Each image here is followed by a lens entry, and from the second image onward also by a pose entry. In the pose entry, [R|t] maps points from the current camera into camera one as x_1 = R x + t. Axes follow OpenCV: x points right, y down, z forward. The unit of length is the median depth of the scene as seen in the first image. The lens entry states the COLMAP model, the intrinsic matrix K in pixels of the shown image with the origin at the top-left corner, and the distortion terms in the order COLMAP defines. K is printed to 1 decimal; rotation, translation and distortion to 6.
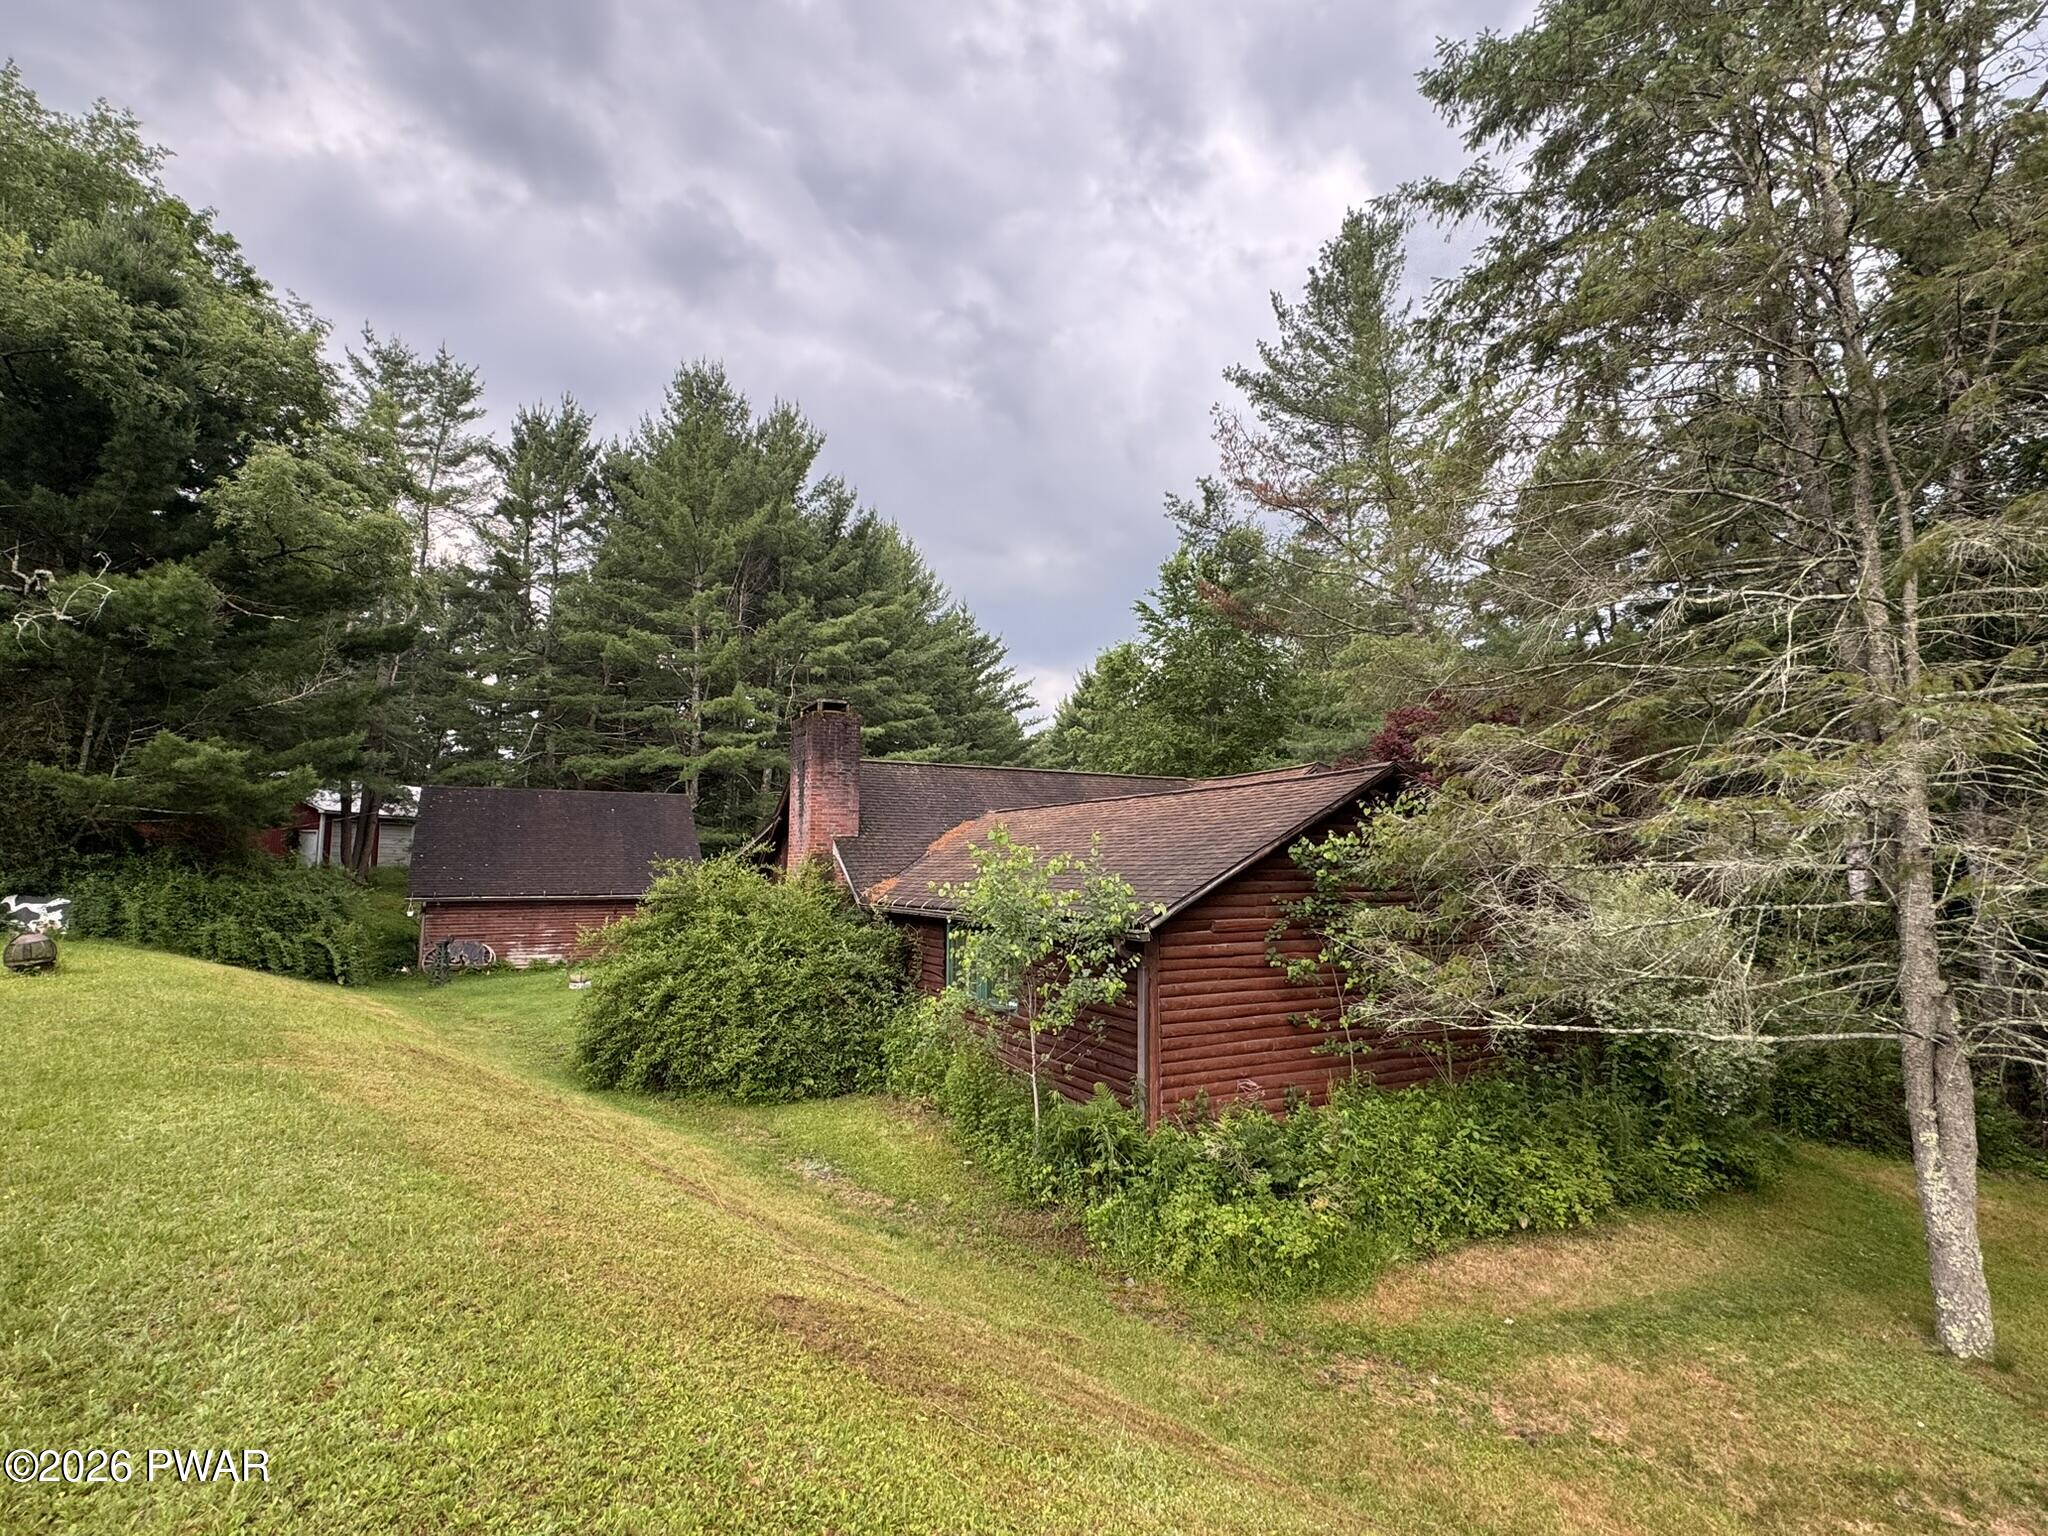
lens RADIAL K [[920.0, 0, 1021.0], [0, 920.0, 763.8], [0, 0, 1]] dist [-0.002240, -0.000260]
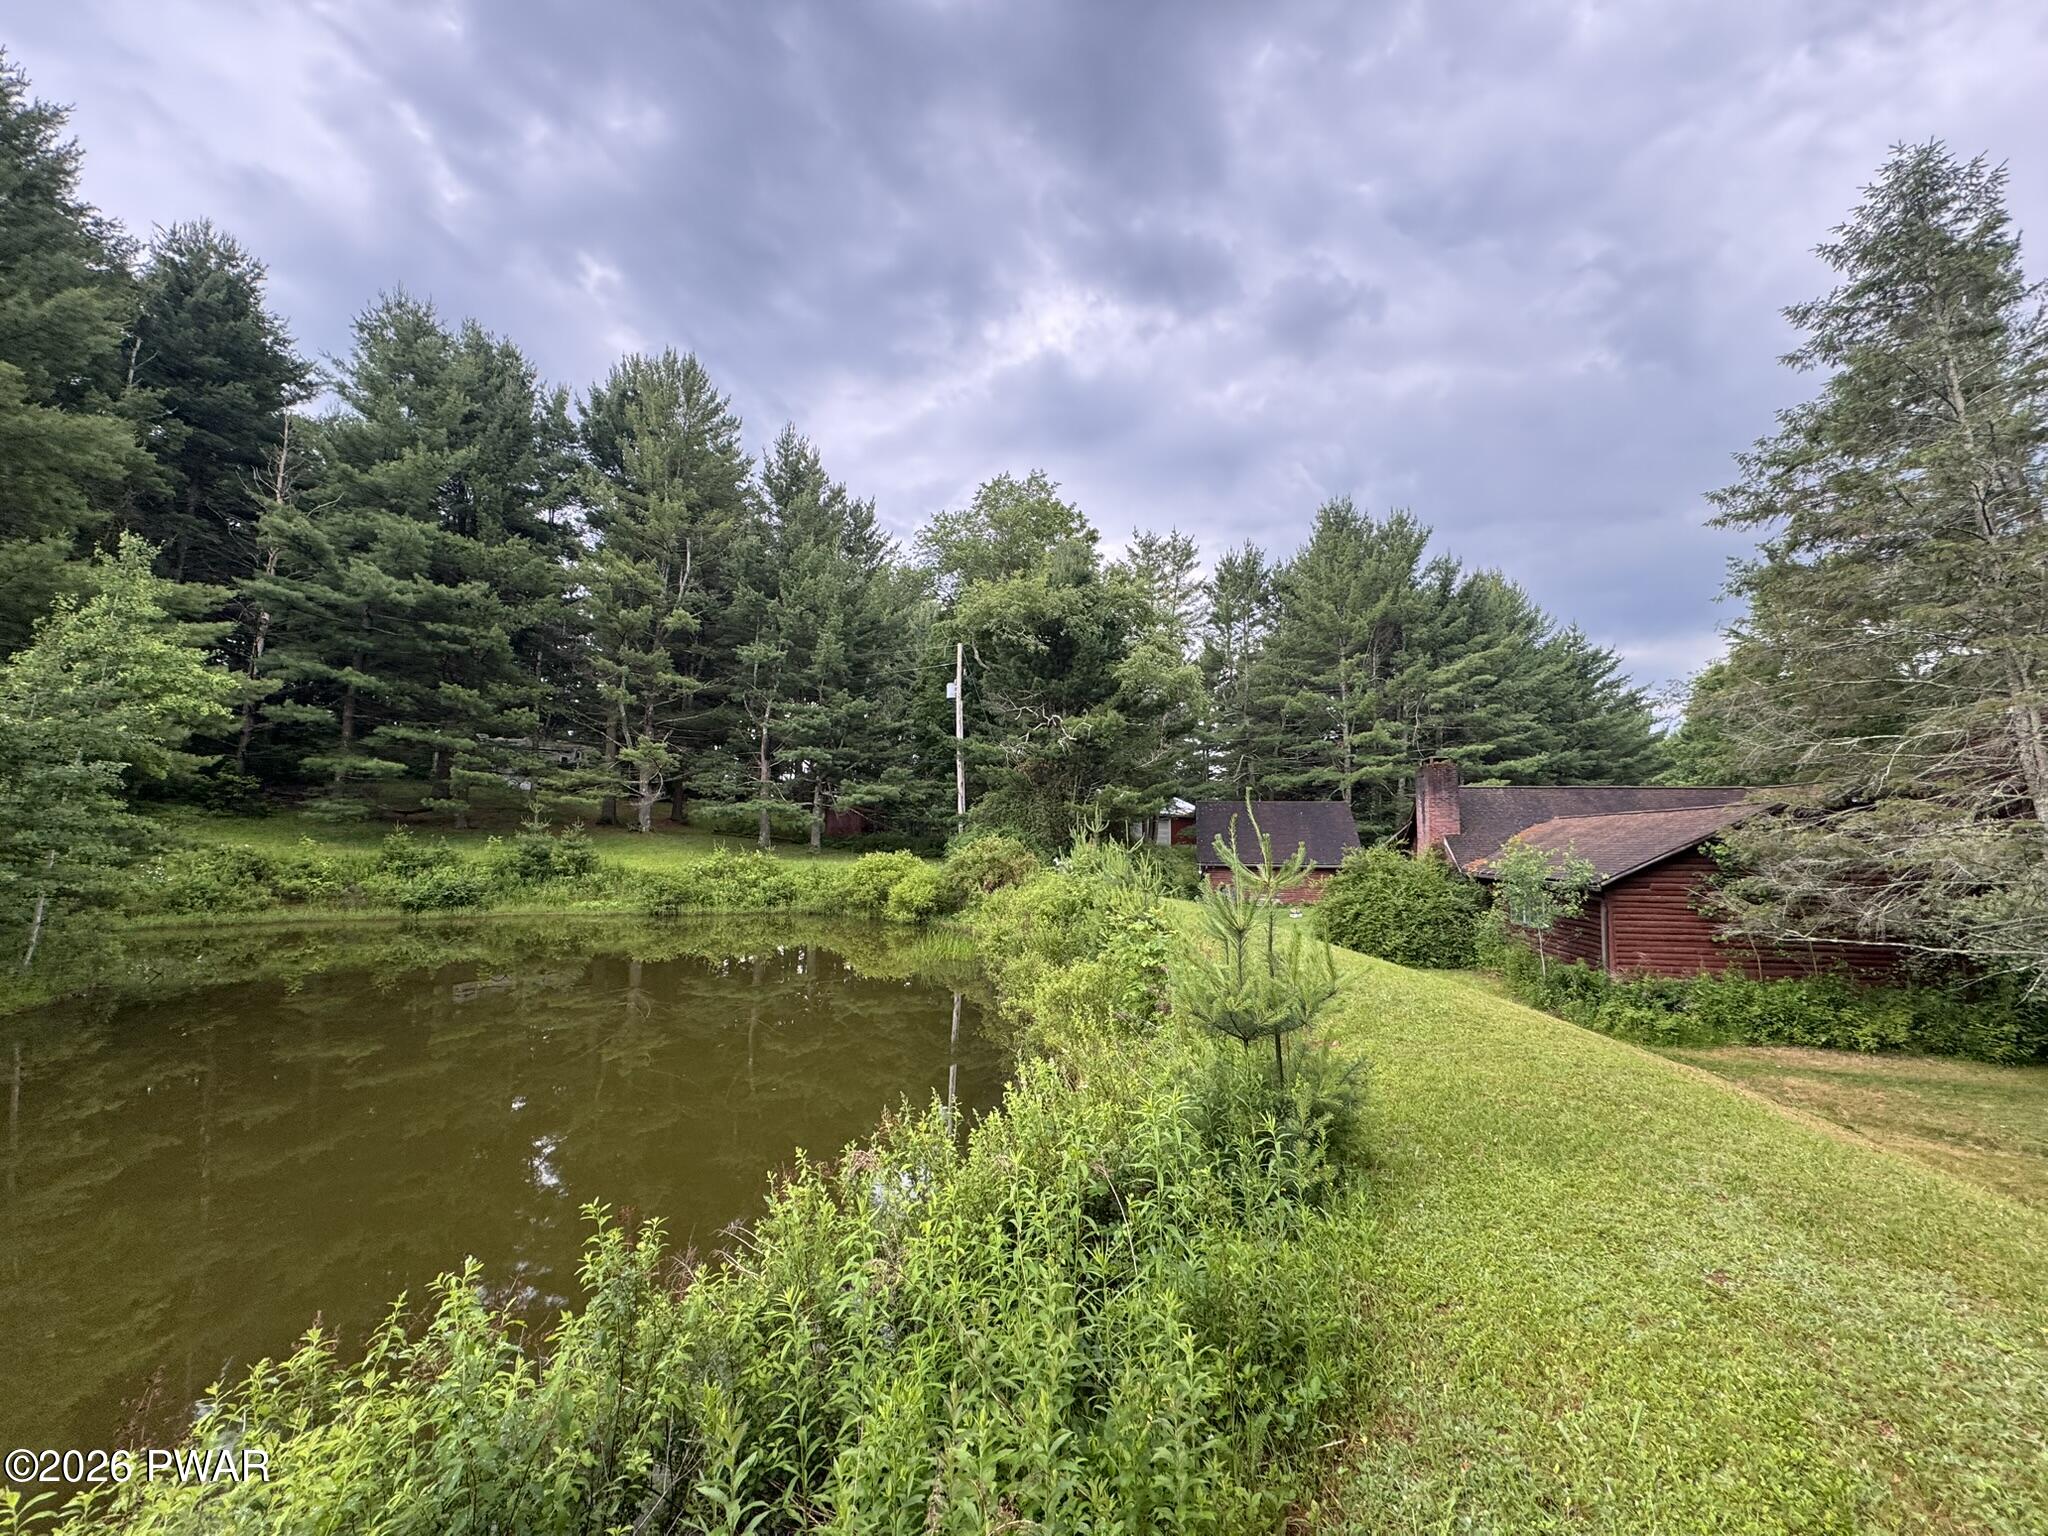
lens RADIAL K [[813.0, 0, 1019.3], [0, 813.0, 771.3], [0, 0, 1]] dist [0.000483, -0.000172]
pose [[0.757982, -0.047760, -0.650525, 0.085438], [0.061100, 0.998129, -0.002088, -0.038174], [0.649407, -0.038164, 0.759482, -0.304894]]
